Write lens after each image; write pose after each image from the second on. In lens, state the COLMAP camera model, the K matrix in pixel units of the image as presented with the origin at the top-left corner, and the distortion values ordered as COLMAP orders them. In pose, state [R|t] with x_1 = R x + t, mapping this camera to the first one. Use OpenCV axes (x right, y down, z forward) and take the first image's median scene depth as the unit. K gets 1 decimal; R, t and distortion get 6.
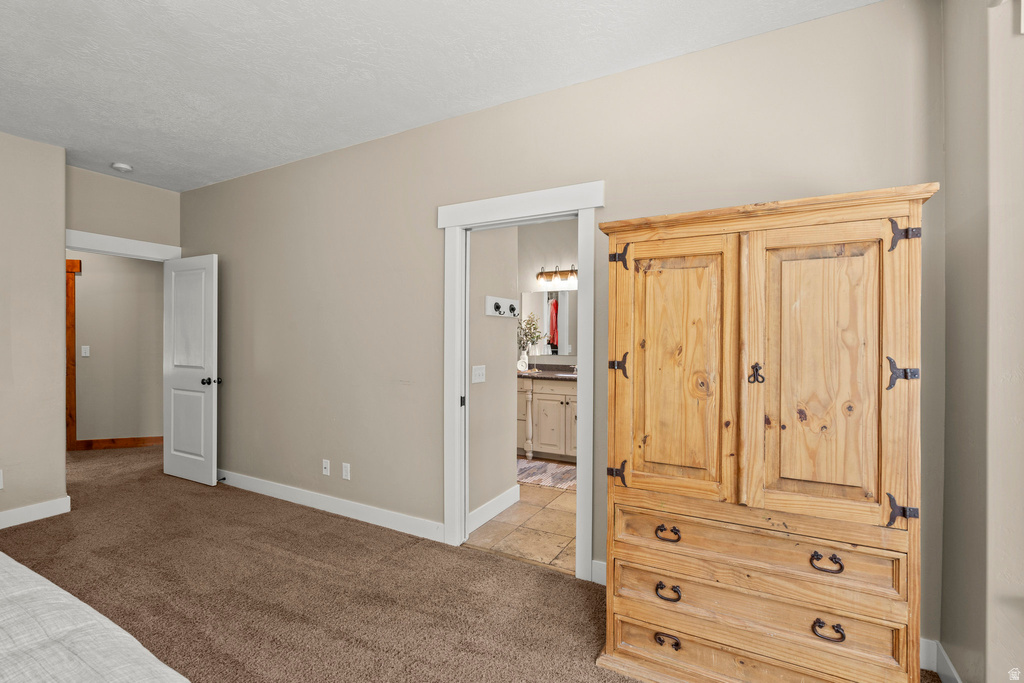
lens RADIAL K [[468.8, 0, 512.5], [0, 468.8, 338.8], [0, 0, 1]] dist [-0.007779, 0.004103]
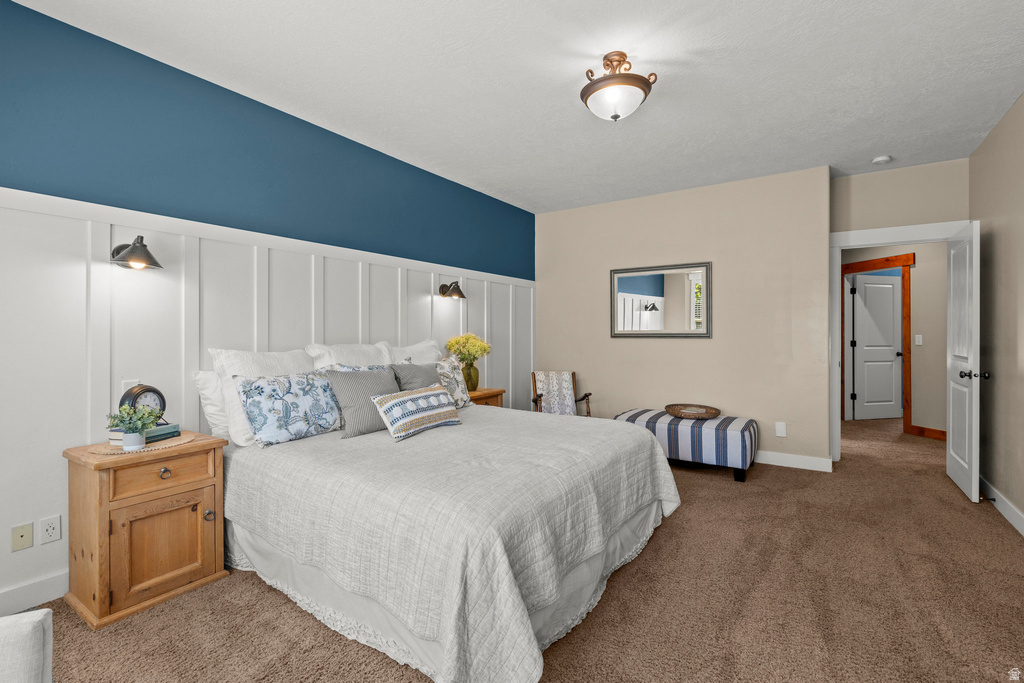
lens RADIAL K [[468.8, 0, 512.8], [0, 468.8, 332.6], [0, 0, 1]] dist [-0.007779, 0.004103]
pose [[-0.089535, -0.002709, -0.995980, 0.254265], [-0.002476, 0.999994, -0.002498, 0.019666], [0.995981, 0.002243, -0.089541, 0.262111]]
